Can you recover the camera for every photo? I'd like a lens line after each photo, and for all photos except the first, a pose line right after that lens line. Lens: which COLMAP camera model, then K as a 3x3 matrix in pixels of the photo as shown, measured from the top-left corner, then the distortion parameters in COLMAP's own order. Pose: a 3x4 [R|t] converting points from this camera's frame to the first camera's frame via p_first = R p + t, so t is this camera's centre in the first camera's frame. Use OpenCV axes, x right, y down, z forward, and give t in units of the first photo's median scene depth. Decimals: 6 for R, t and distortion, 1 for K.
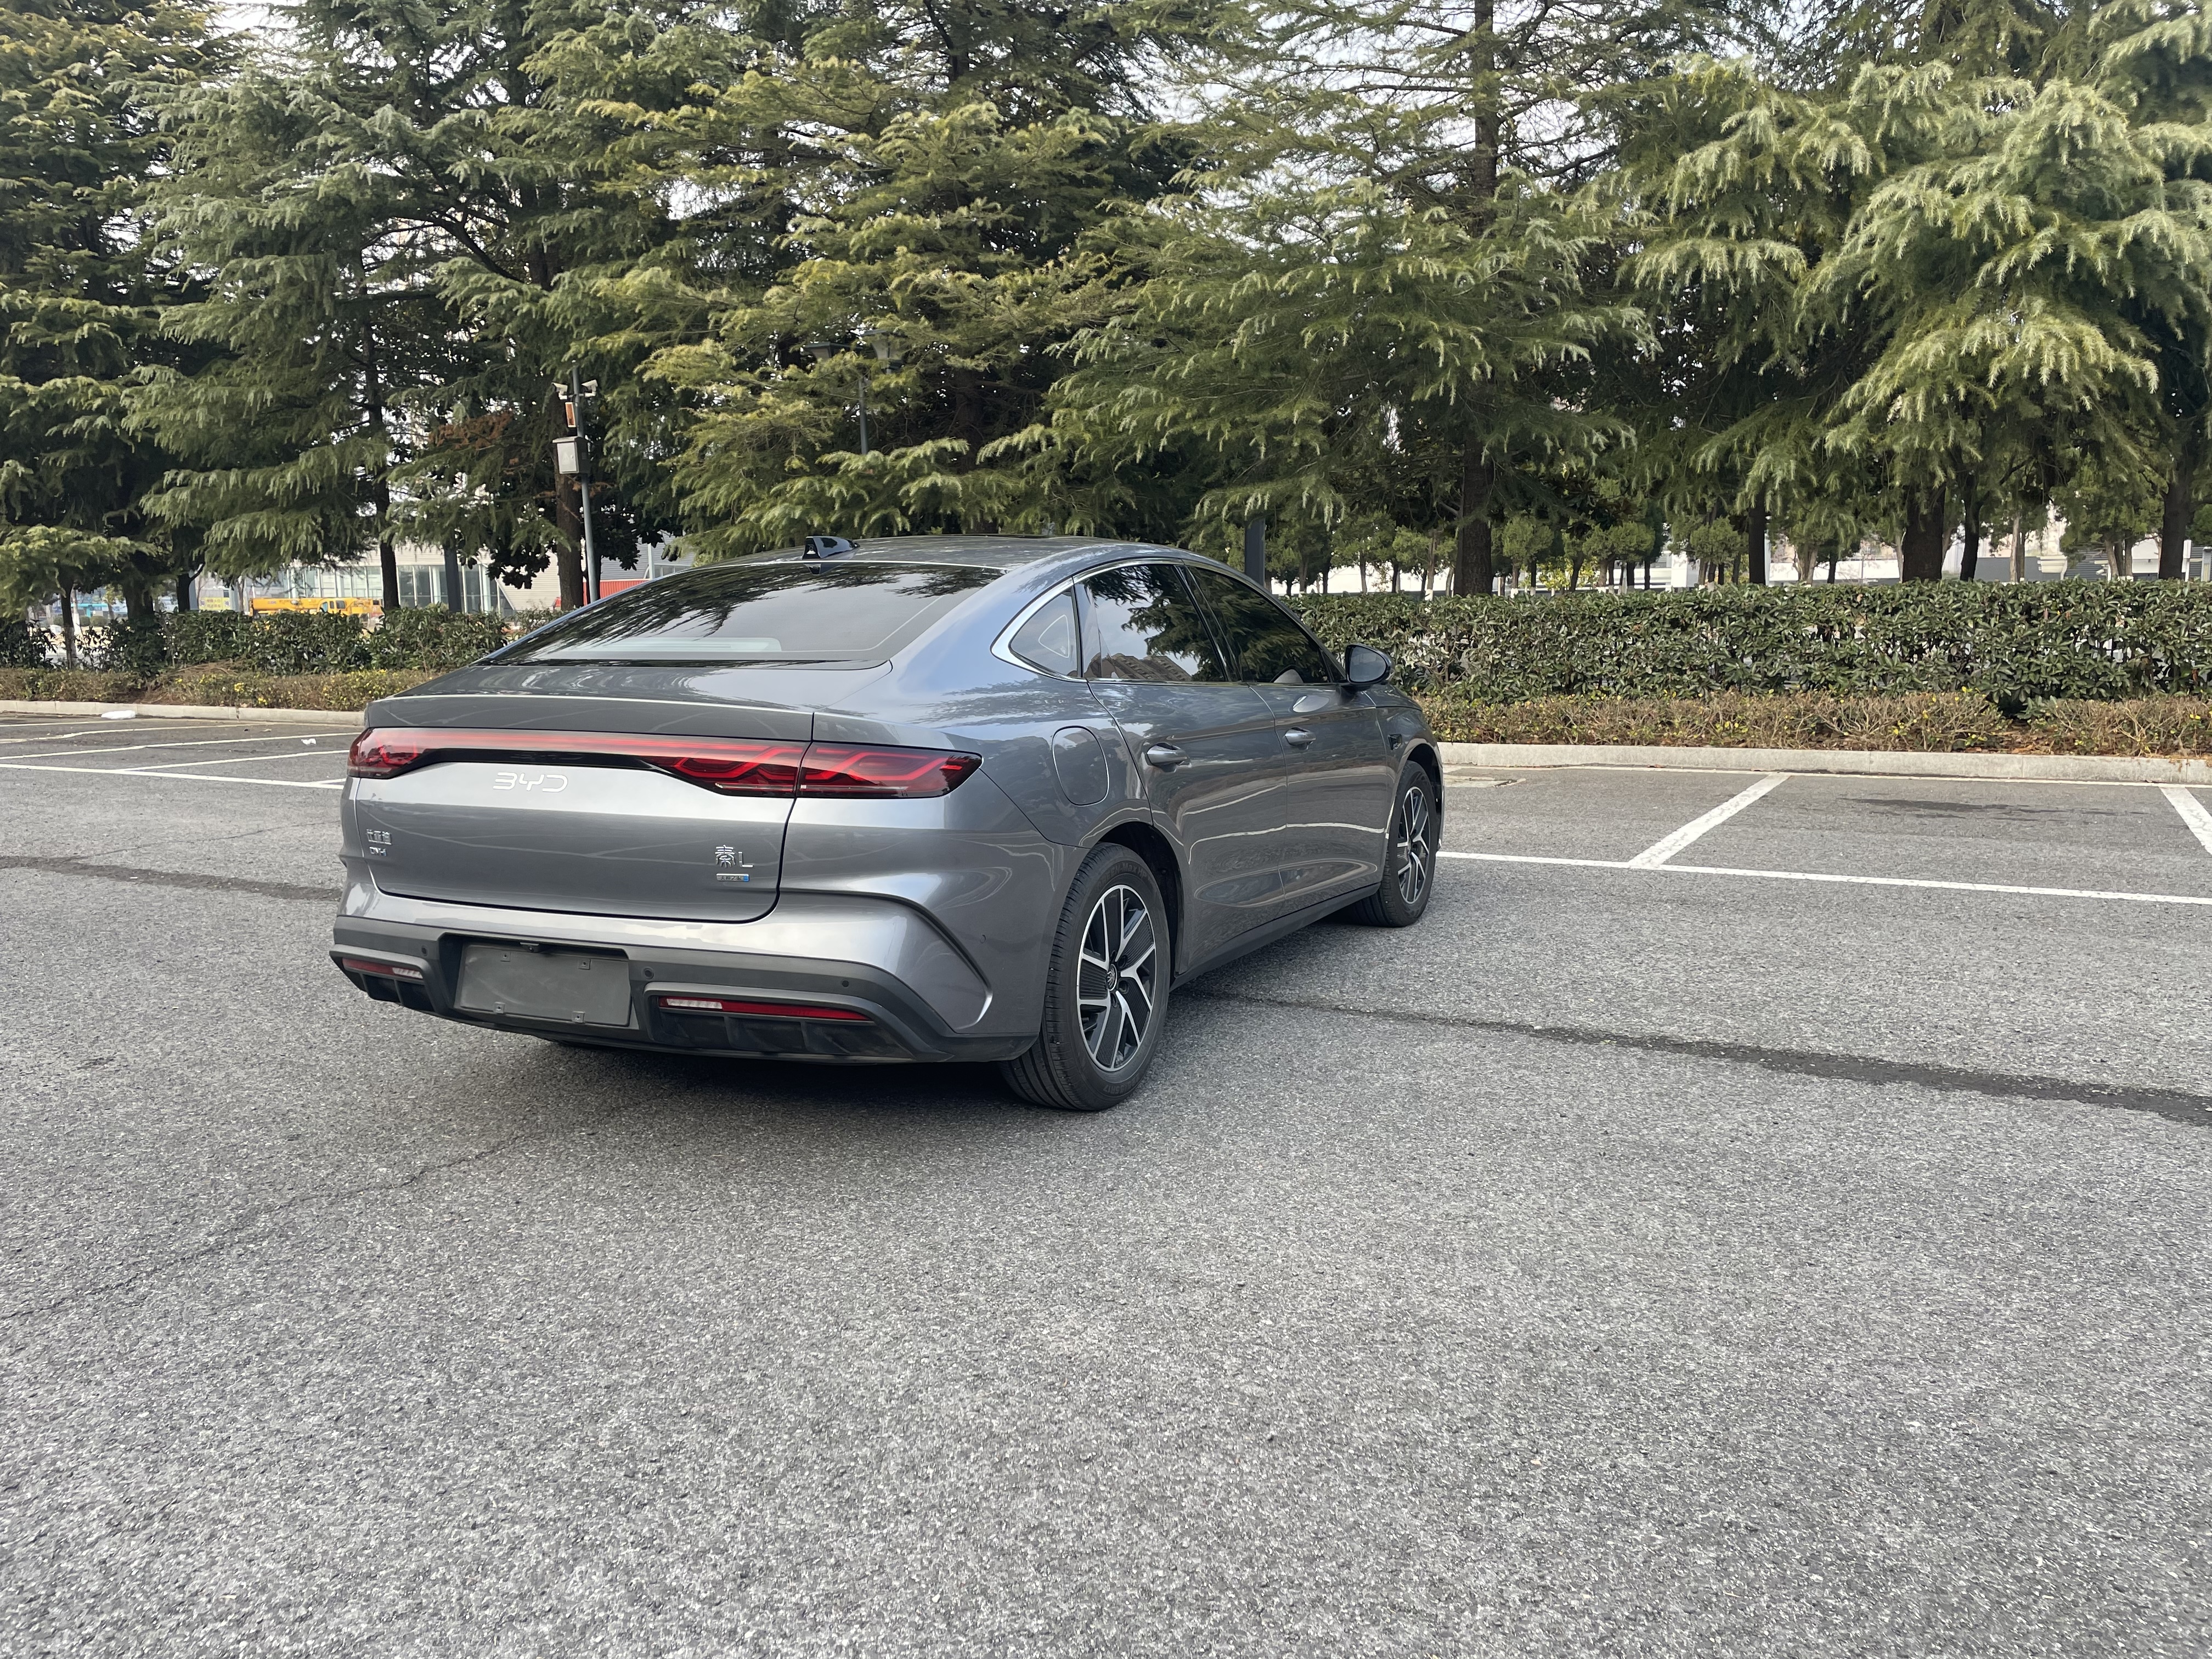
lens RADIAL K [[1666.0, 0, 1096.5], [0, 1666.0, 843.9], [0, 0, 1]] dist [0.099971, -0.128691]
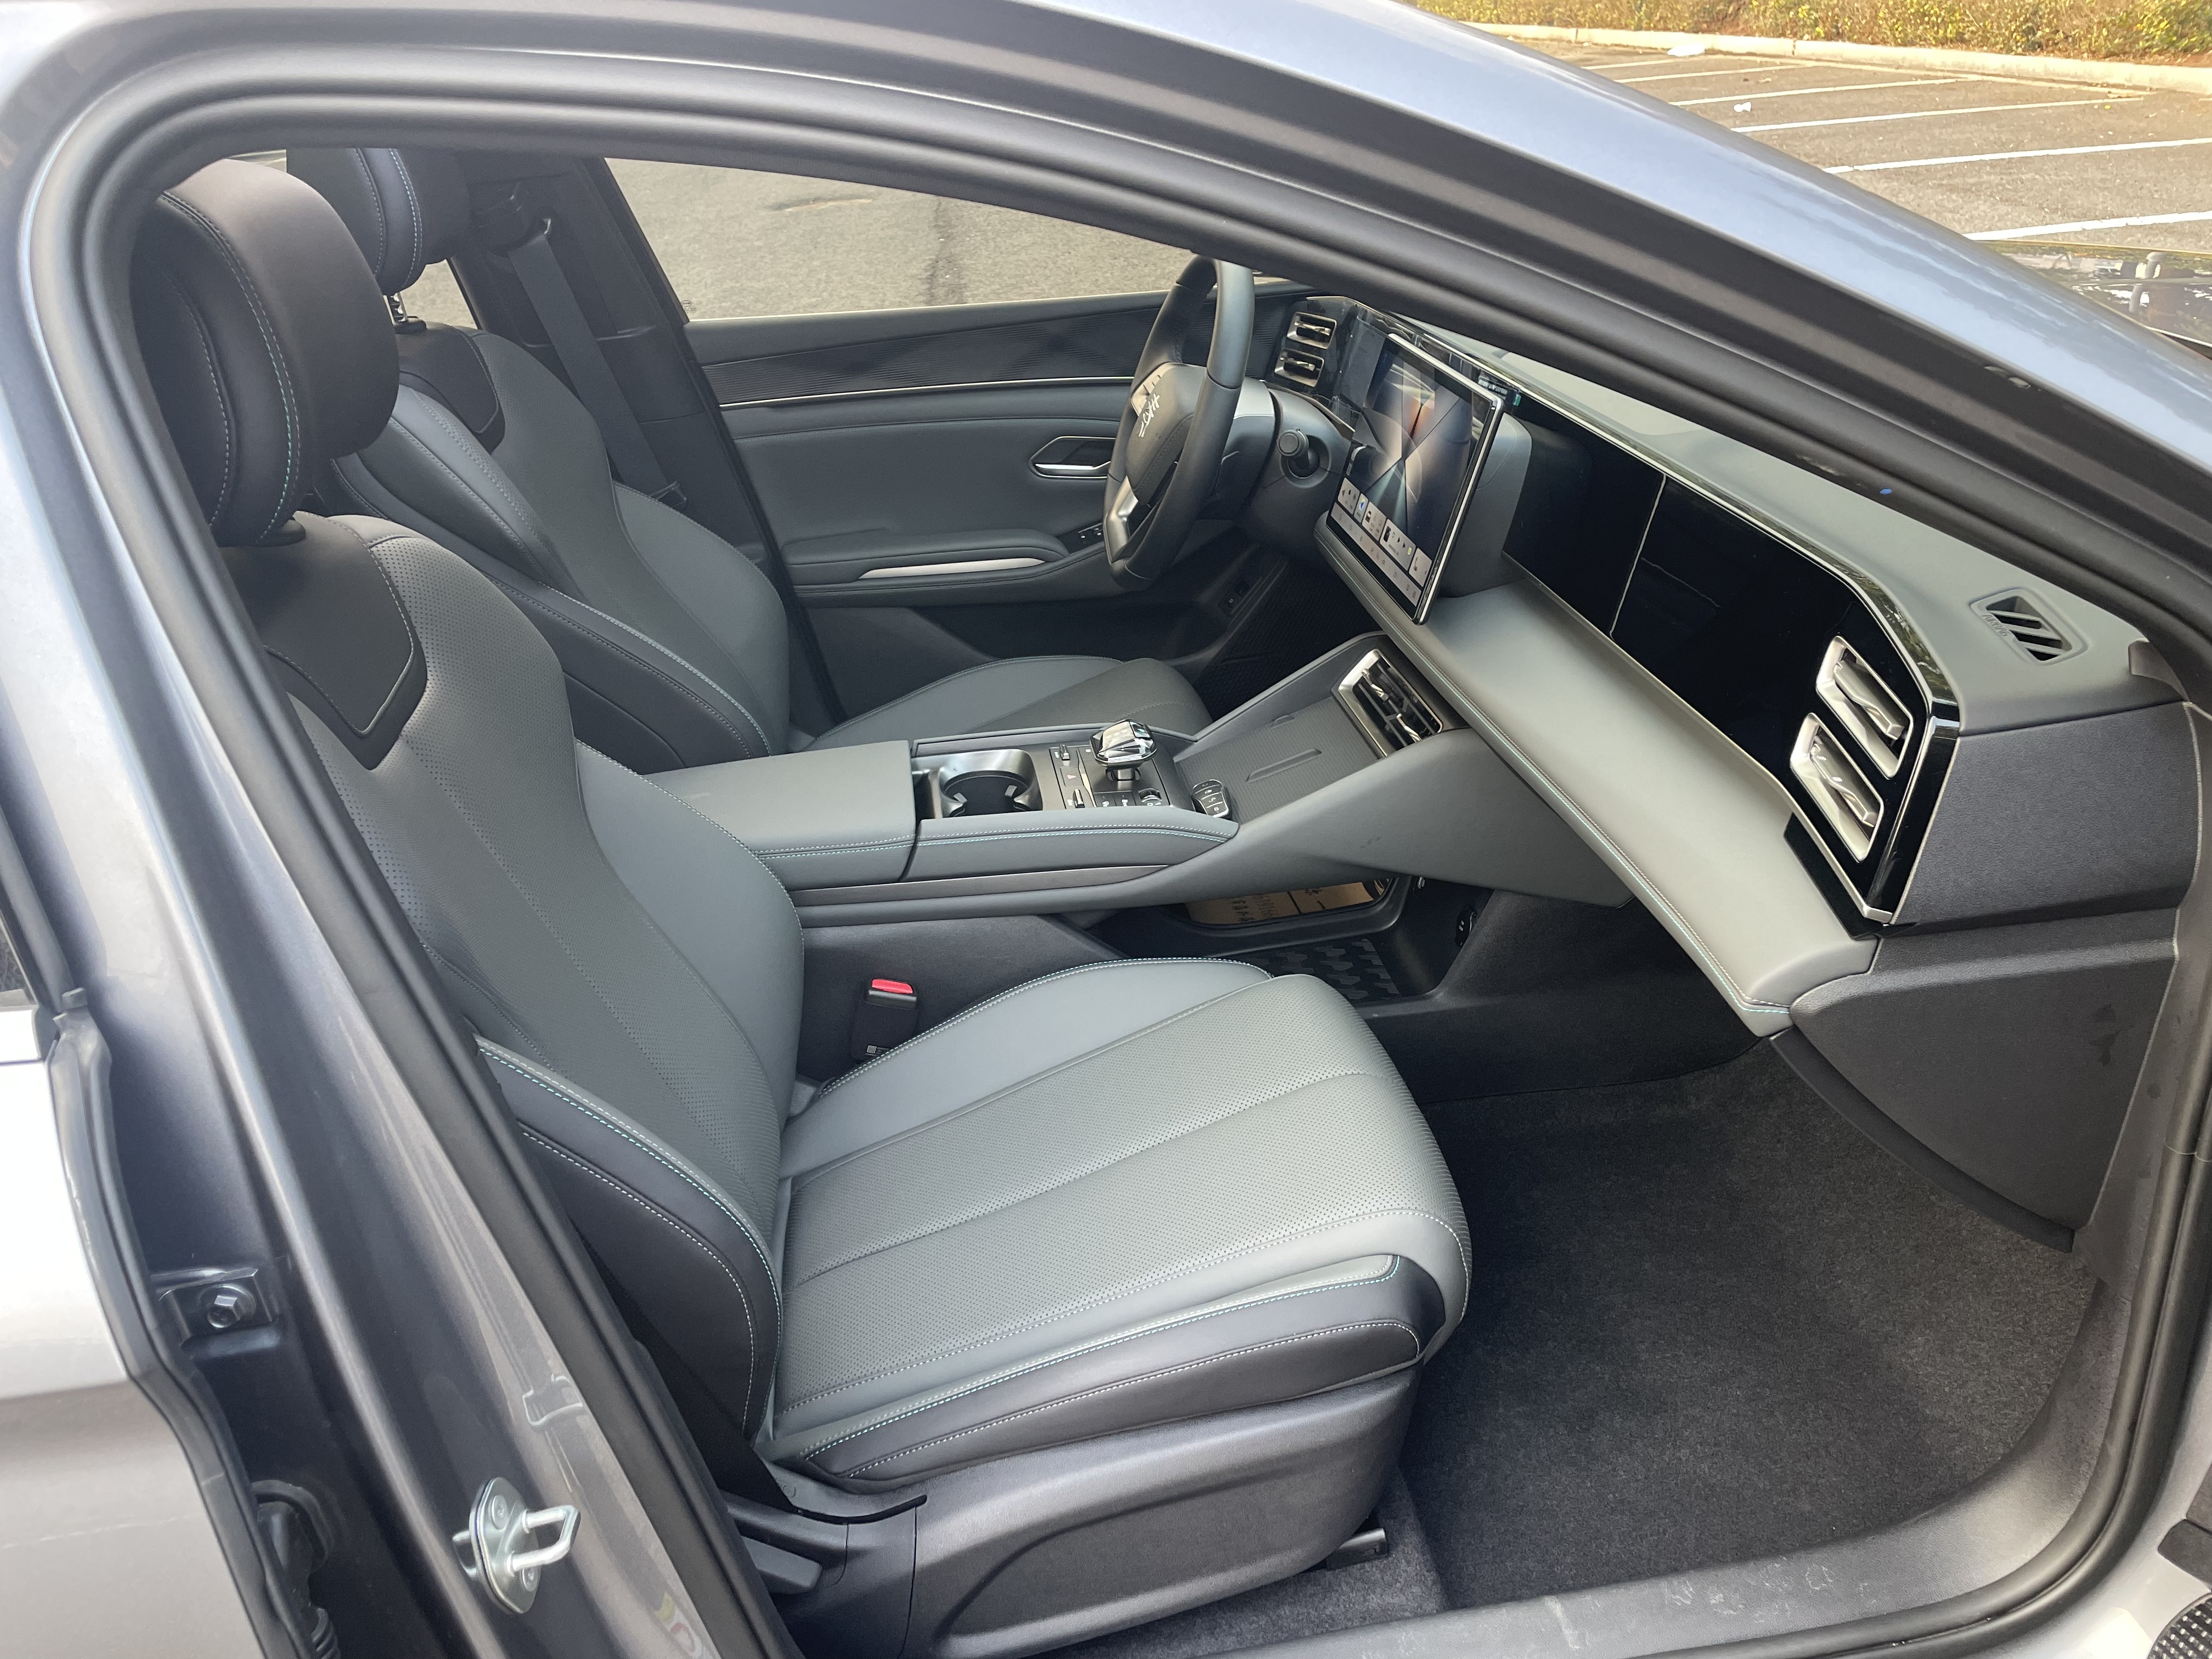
lens RADIAL K [[1683.3, 0, 1072.6], [0, 1683.3, 855.2], [0, 0, 1]] dist [0.094616, -0.143730]
pose [[0.539530, 0.345073, -0.768005, 0.078091], [-0.023284, 0.917922, 0.396076, -0.052617], [0.841644, -0.195813, 0.503282, 0.313499]]
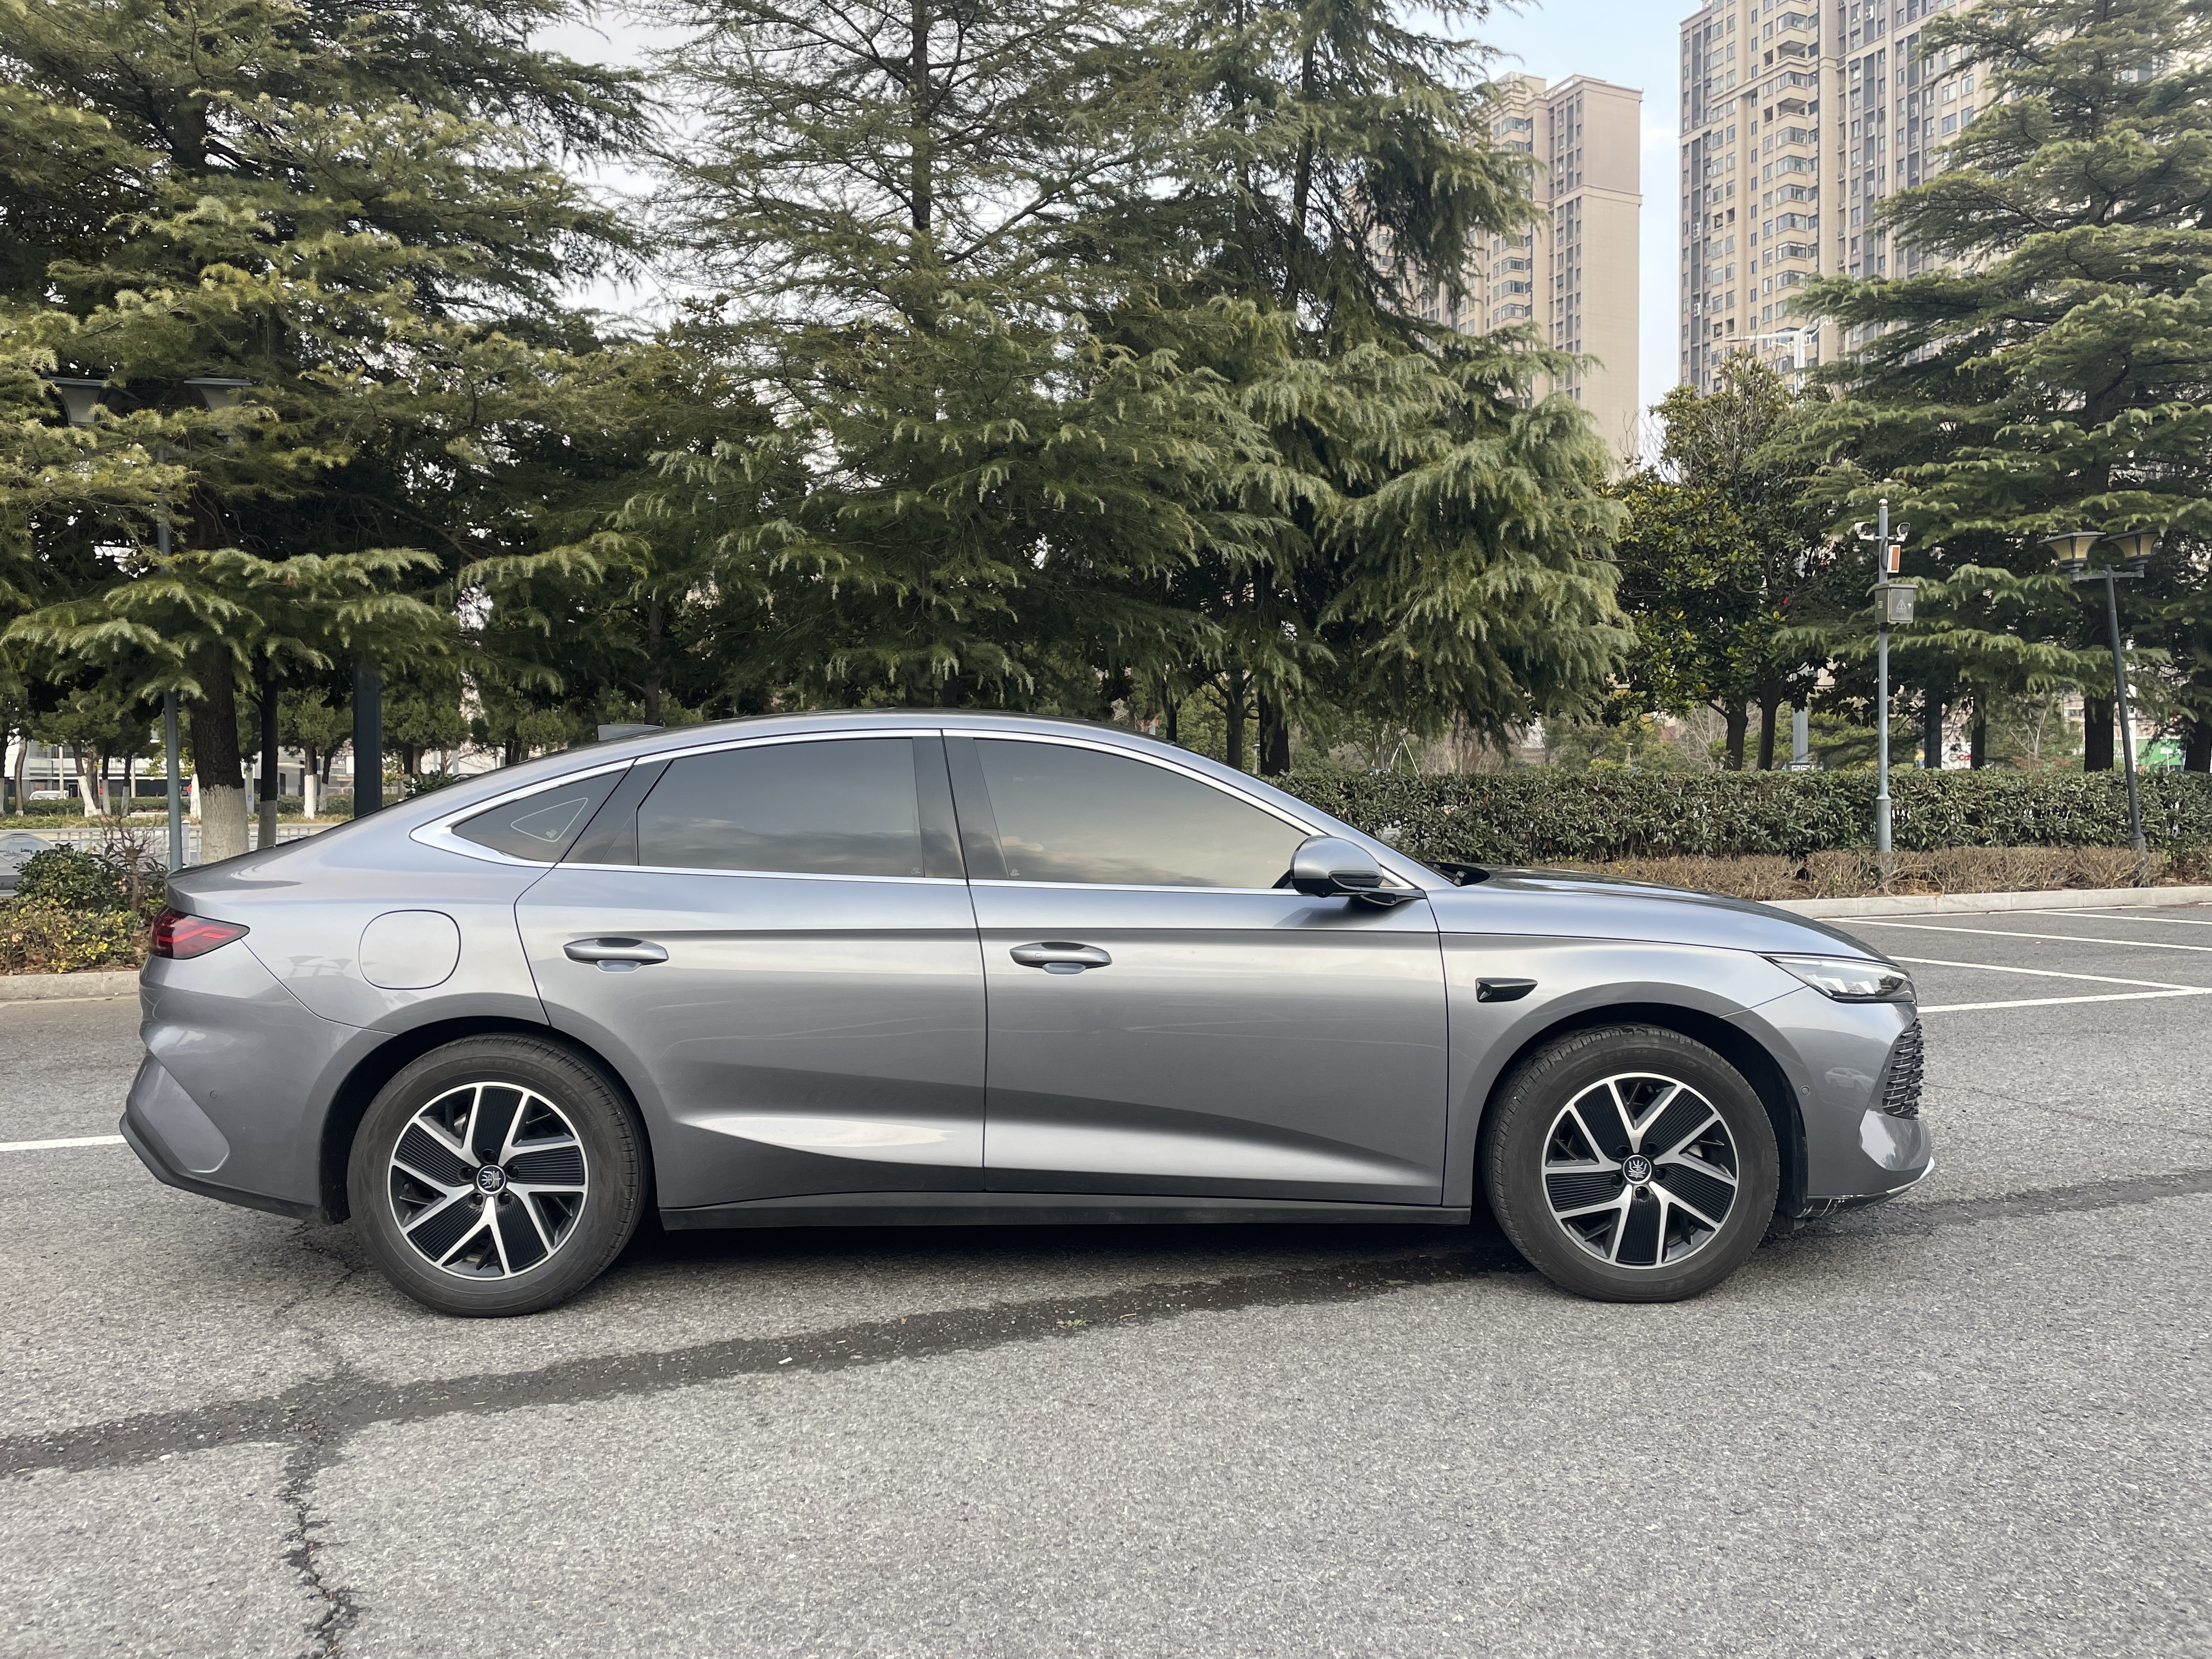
lens RADIAL K [[1657.8, 0, 1082.9], [0, 1657.8, 834.1], [0, 0, 1]] dist [0.096805, -0.131736]
pose [[0.644572, -0.012971, 0.764434, -0.439907], [0.104692, 0.991935, -0.071445, -0.039923], [-0.757342, 0.126082, 0.640731, 0.331552]]
